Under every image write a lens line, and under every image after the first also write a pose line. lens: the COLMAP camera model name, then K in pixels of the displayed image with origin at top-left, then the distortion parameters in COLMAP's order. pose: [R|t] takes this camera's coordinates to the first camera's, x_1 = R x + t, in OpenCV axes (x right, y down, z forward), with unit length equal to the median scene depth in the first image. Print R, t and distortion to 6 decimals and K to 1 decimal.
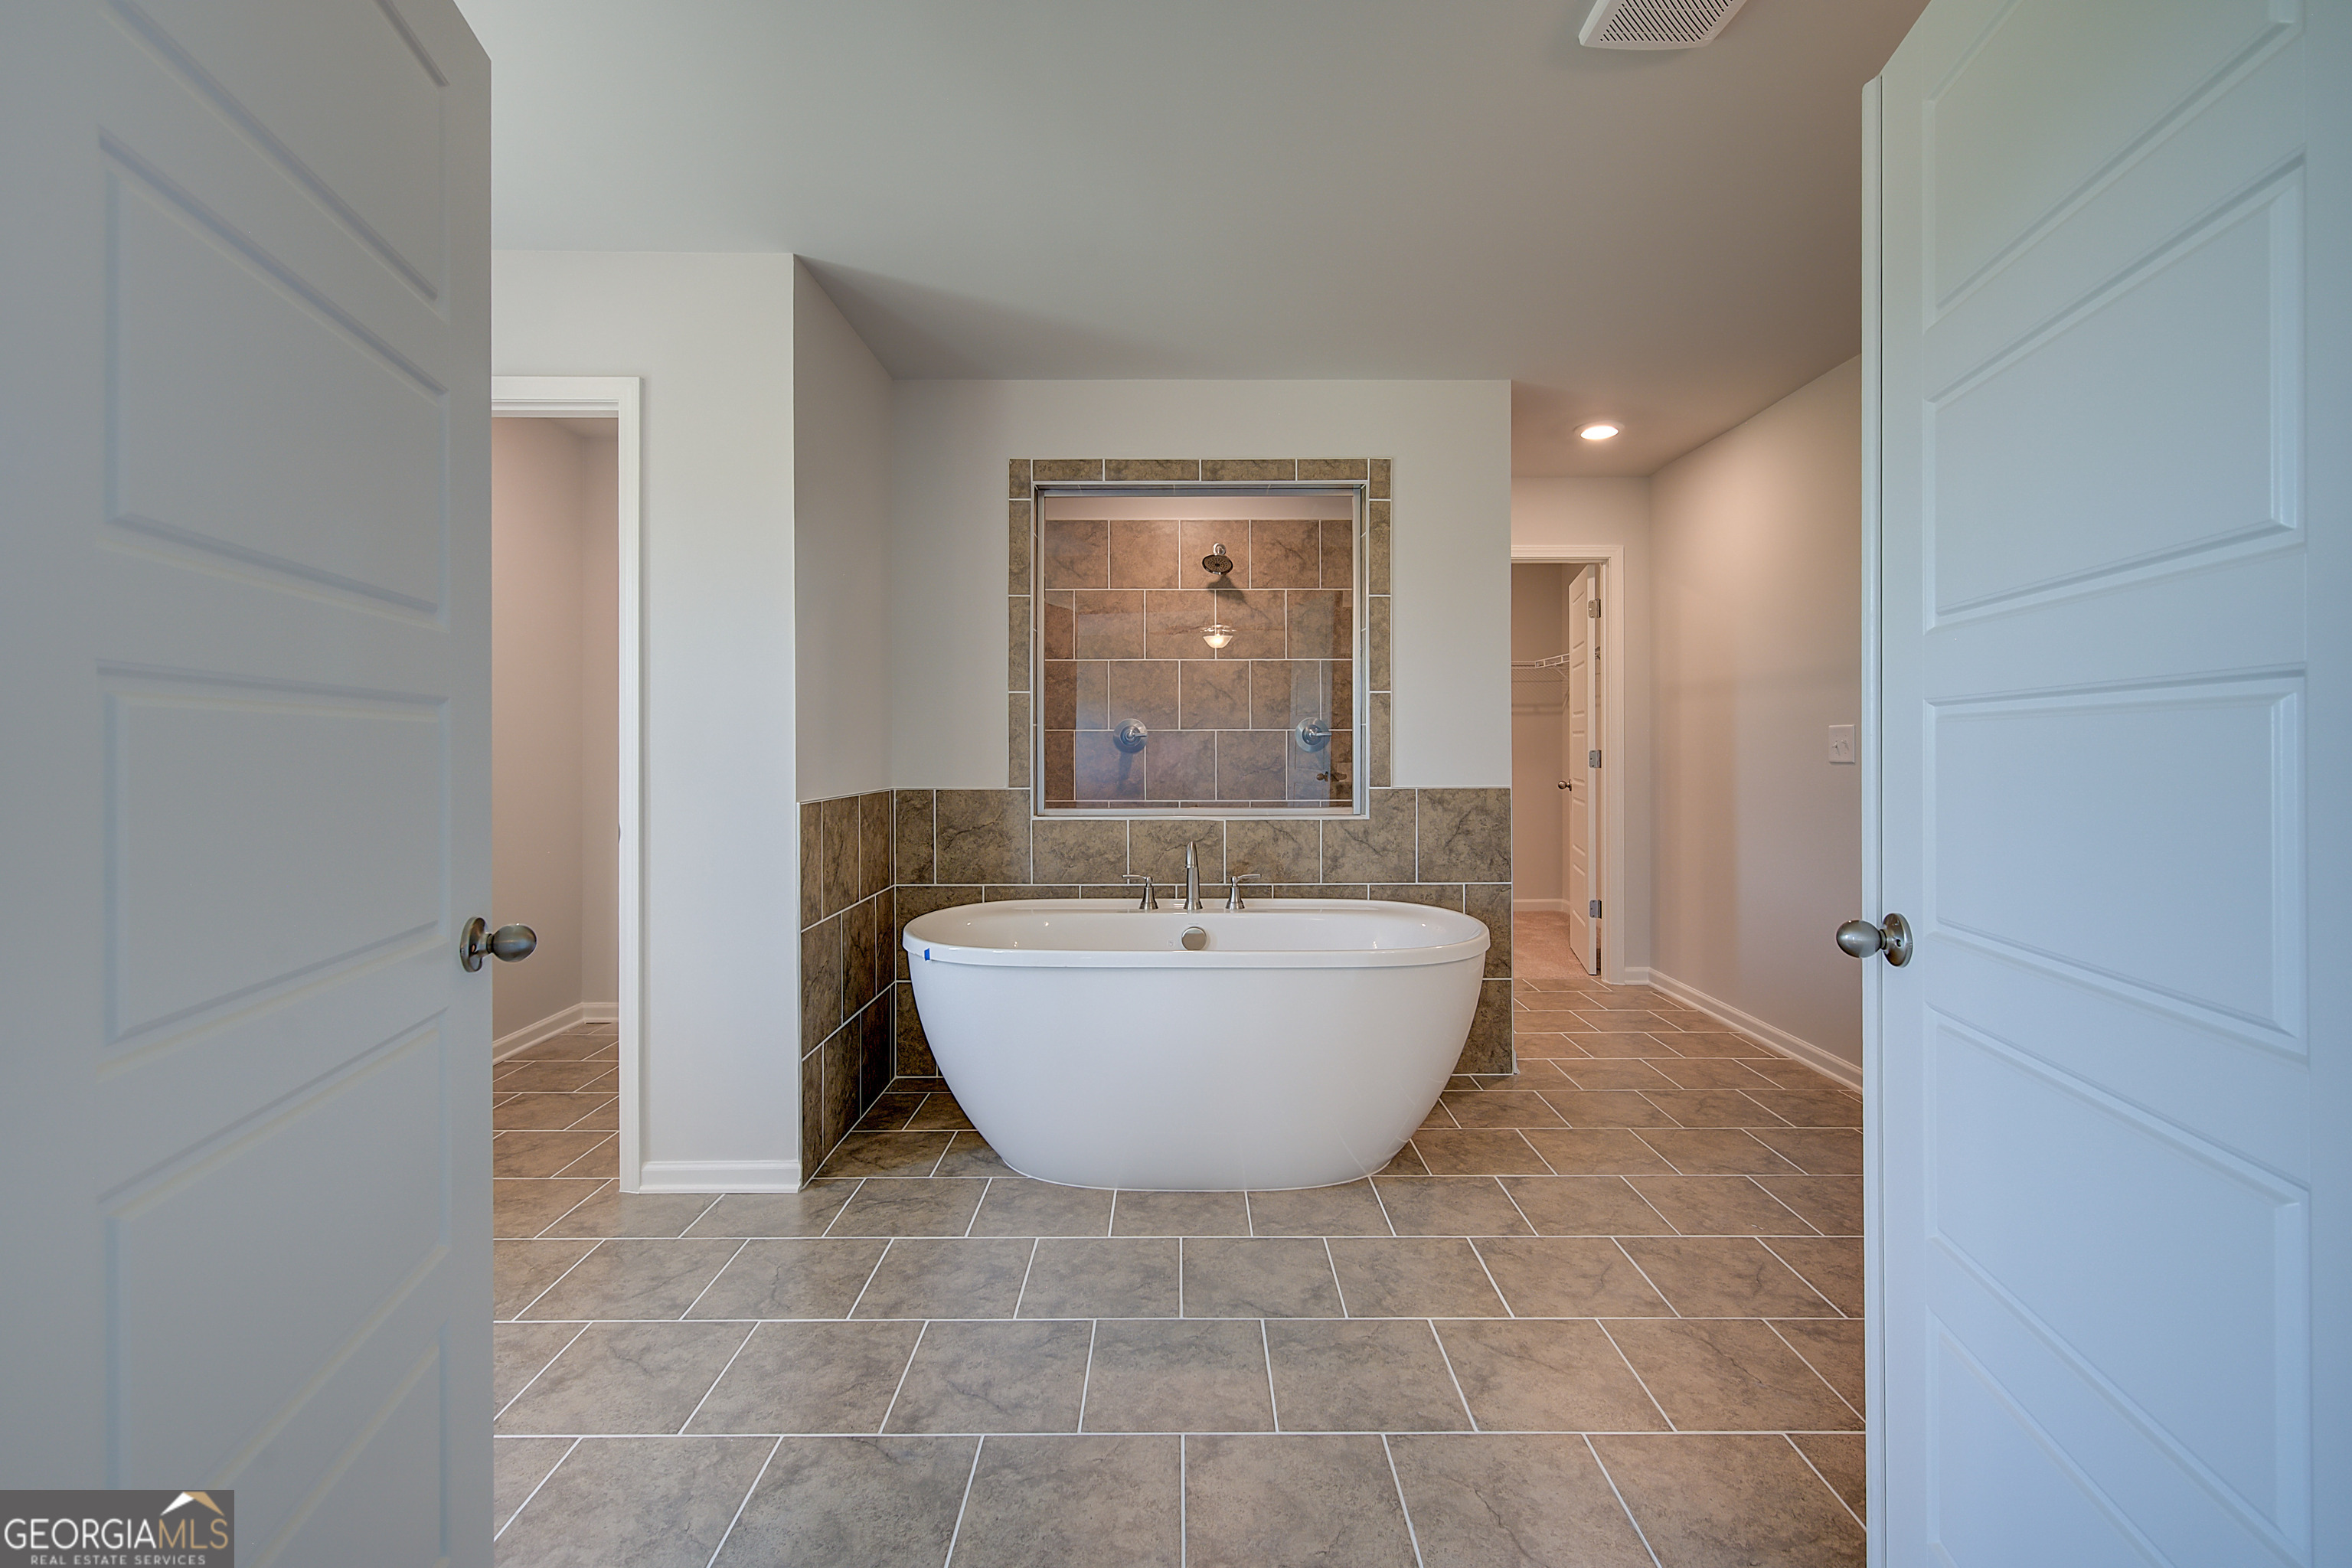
lens RADIAL K [[1018.6, 0, 1175.3], [0, 1018.6, 739.9], [0, 0, 1]] dist [0.001294, 0.000069]
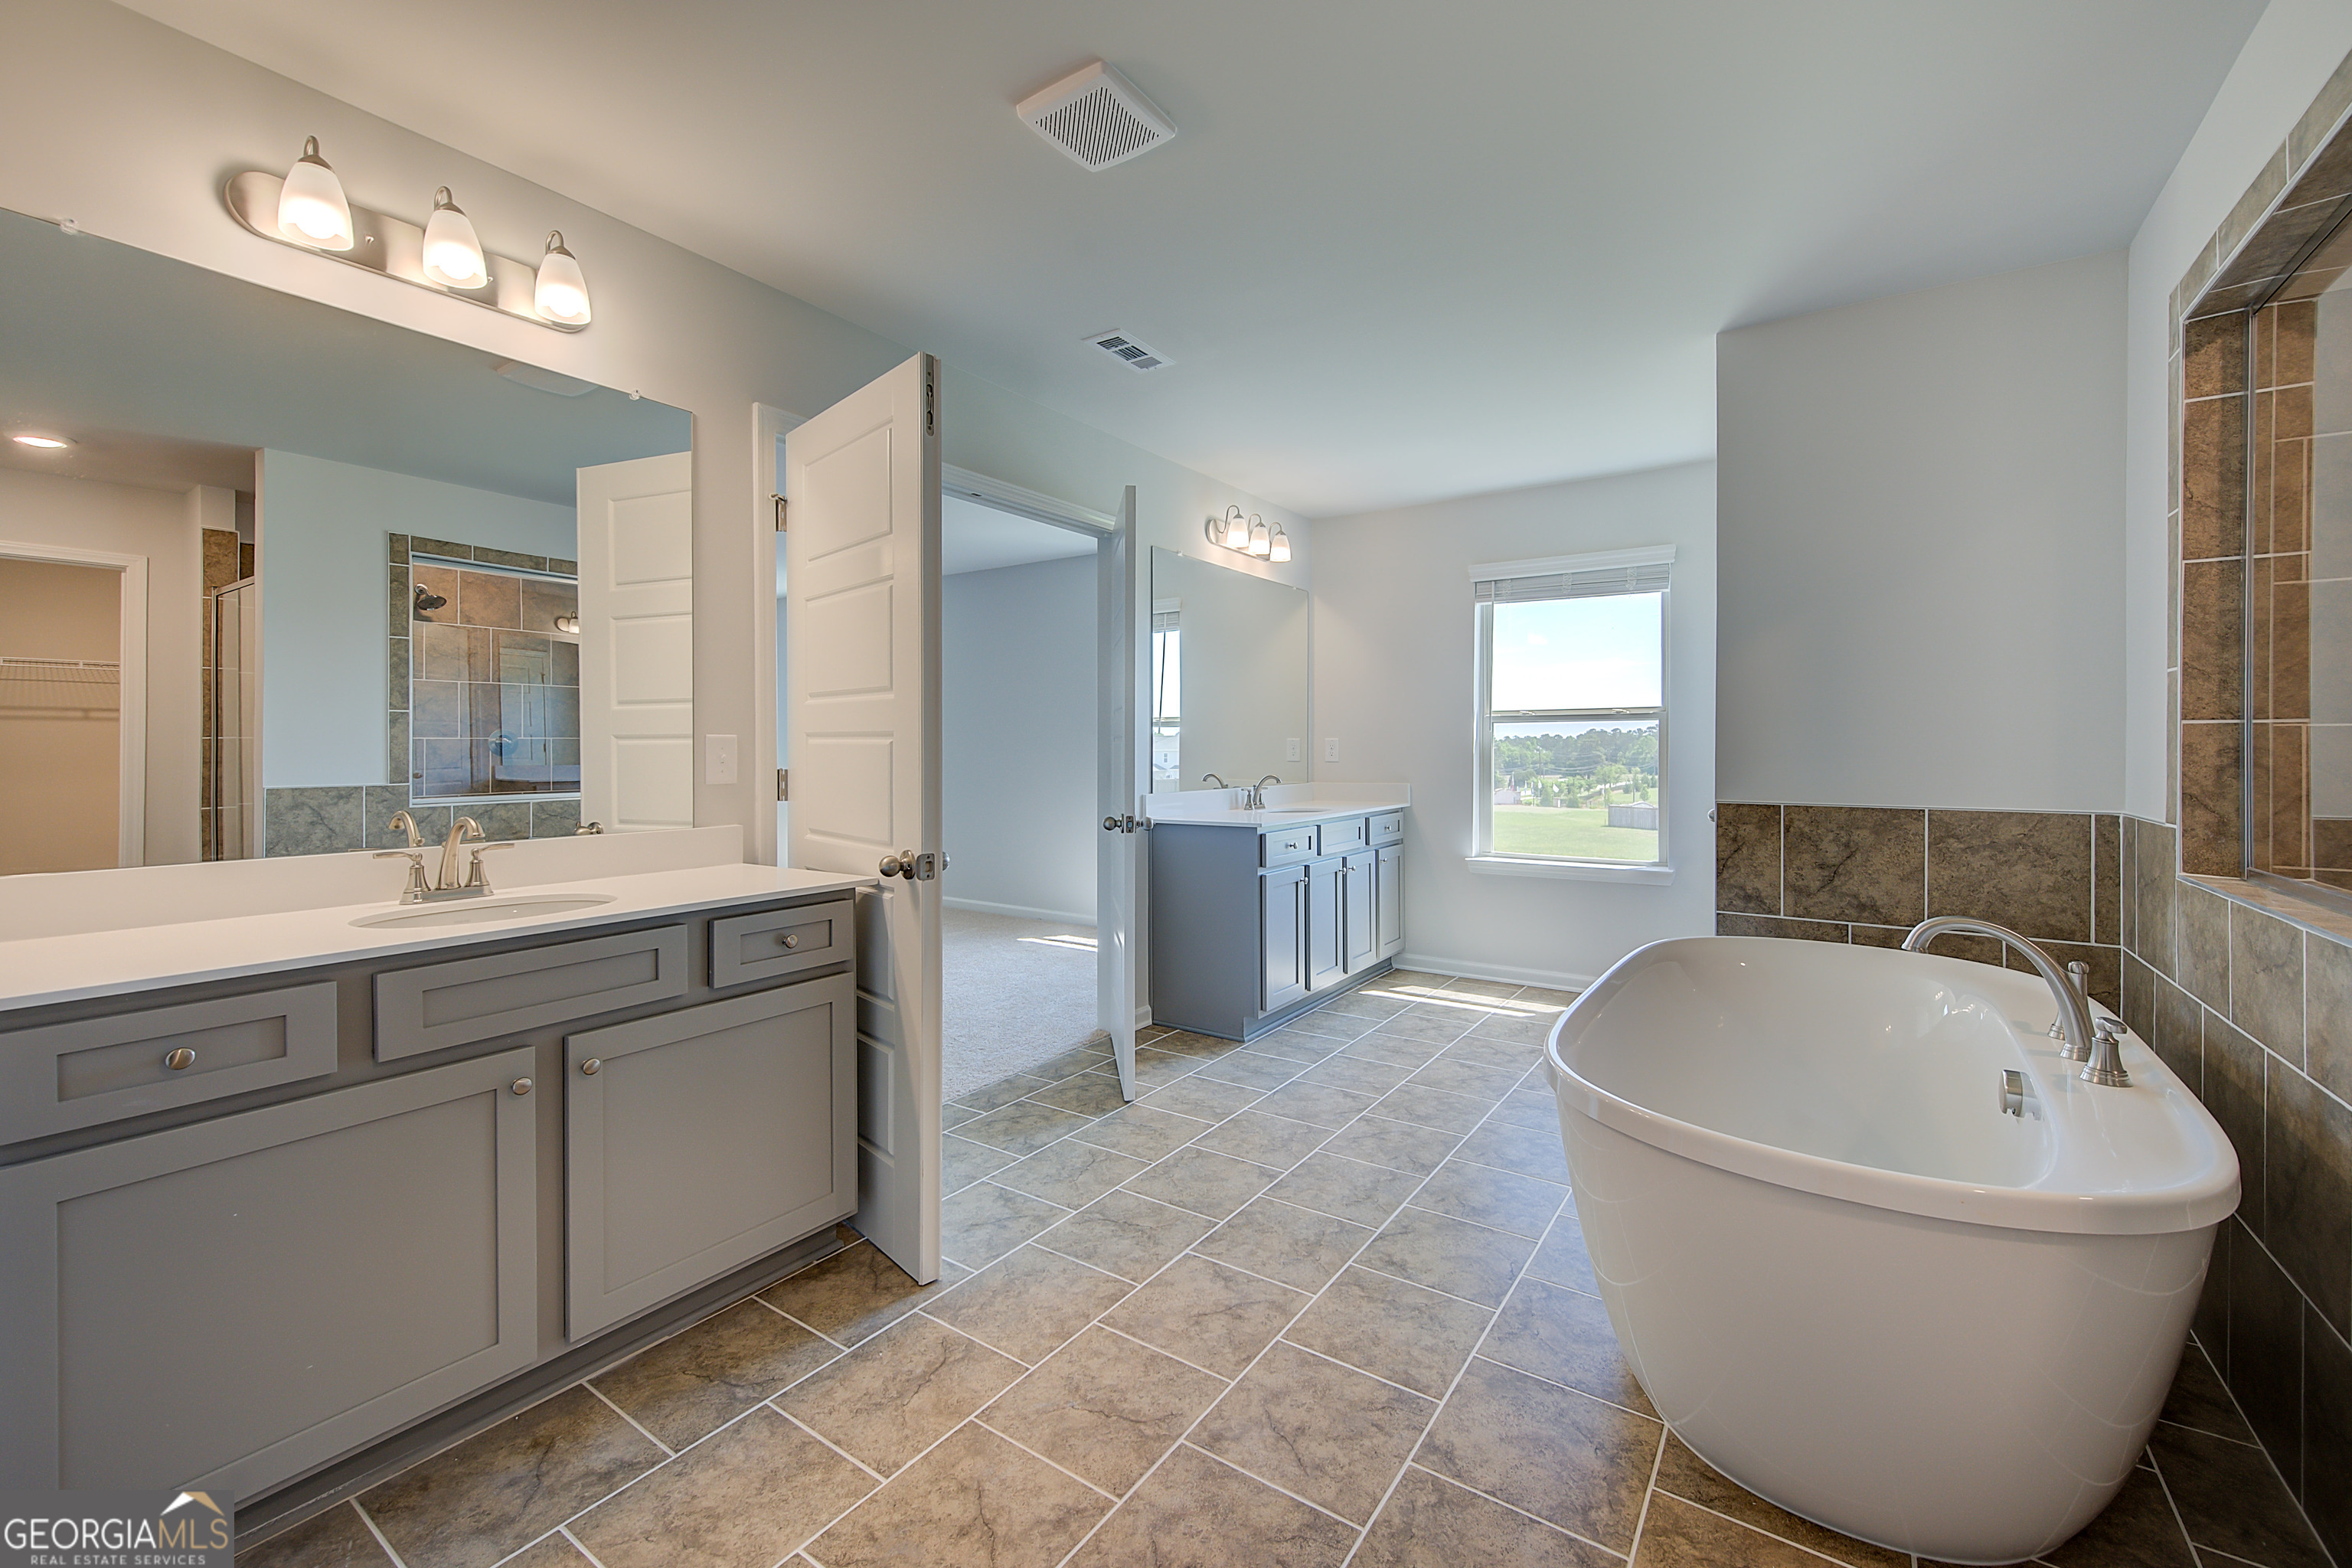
lens RADIAL K [[955.9, 0, 1176.2], [0, 955.9, 748.9], [0, 0, 1]] dist [-0.000139, -0.000075]
pose [[-0.571483, 0.004476, -0.820601, 1.143765], [0.005508, 0.999984, 0.001618, -0.000770], [0.820595, -0.003595, -0.571499, 1.452619]]
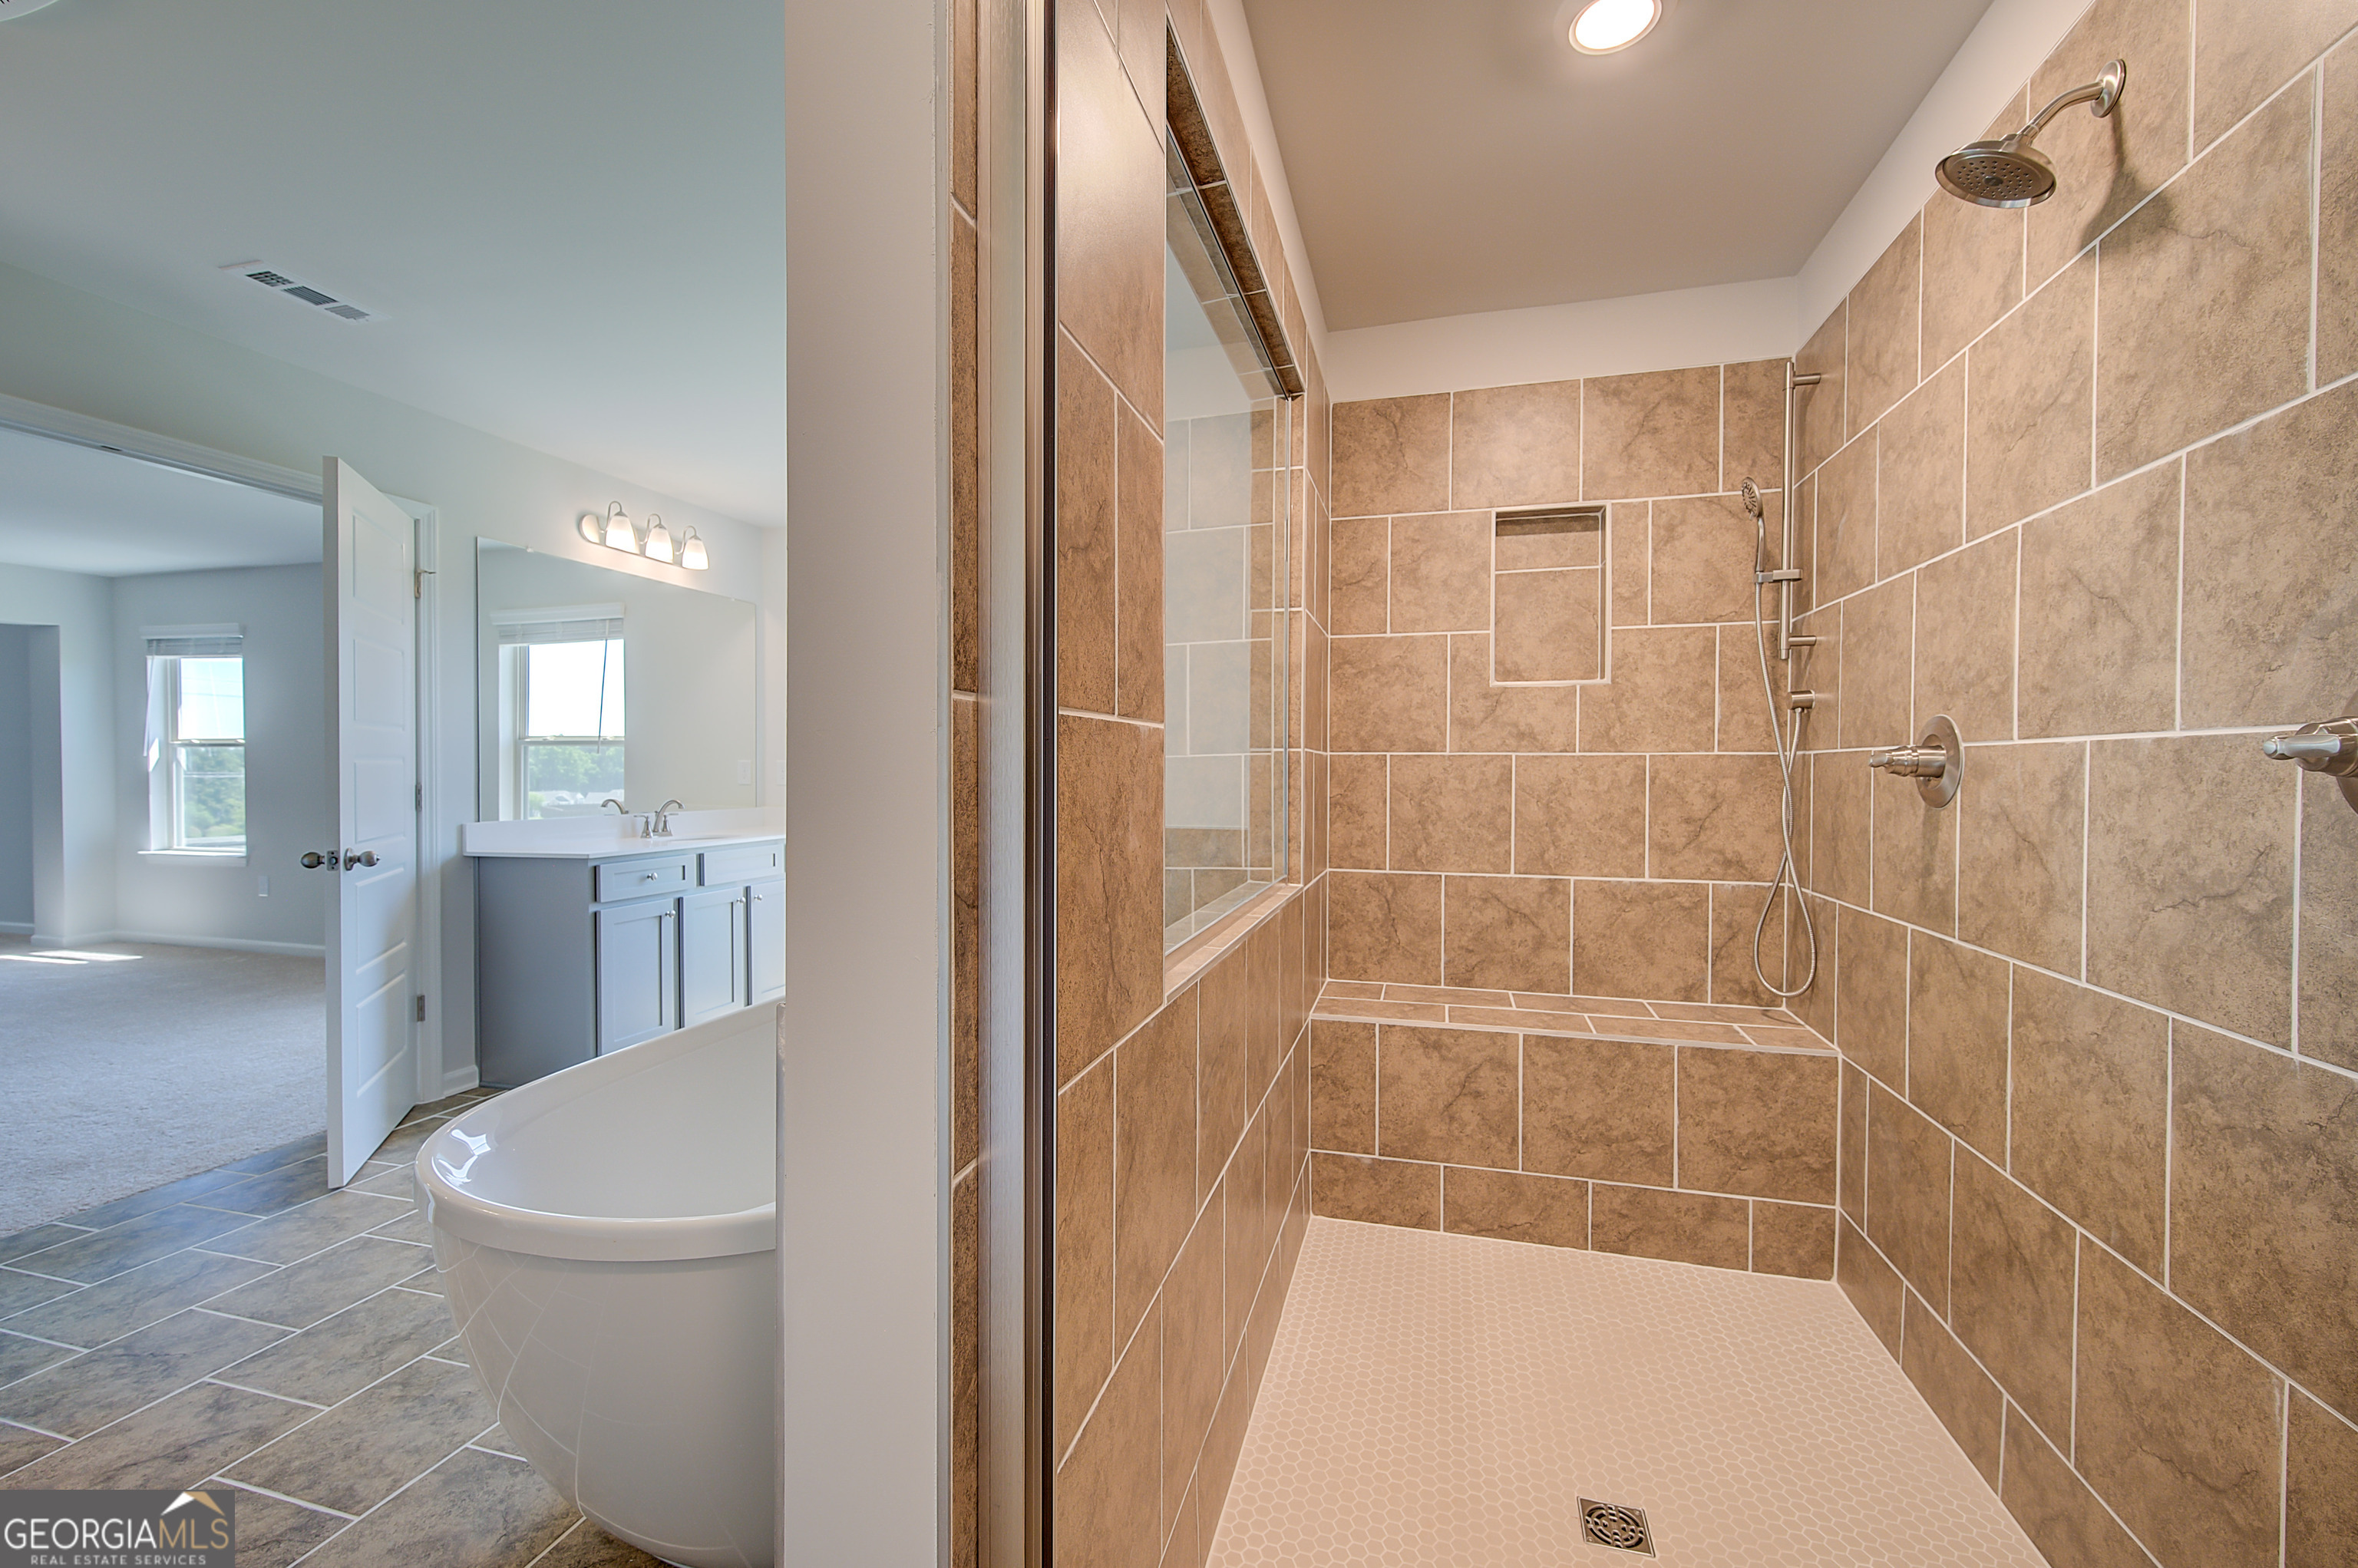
lens RADIAL K [[945.6, 0, 1191.6], [0, 945.6, 781.2], [0, 0, 1]] dist [-0.000368, -0.000482]
pose [[-0.261678, 0.012847, -0.965070, 0.854815], [-0.000604, 0.999909, 0.013474, -0.002850], [0.965155, 0.004109, -0.261647, 1.964937]]
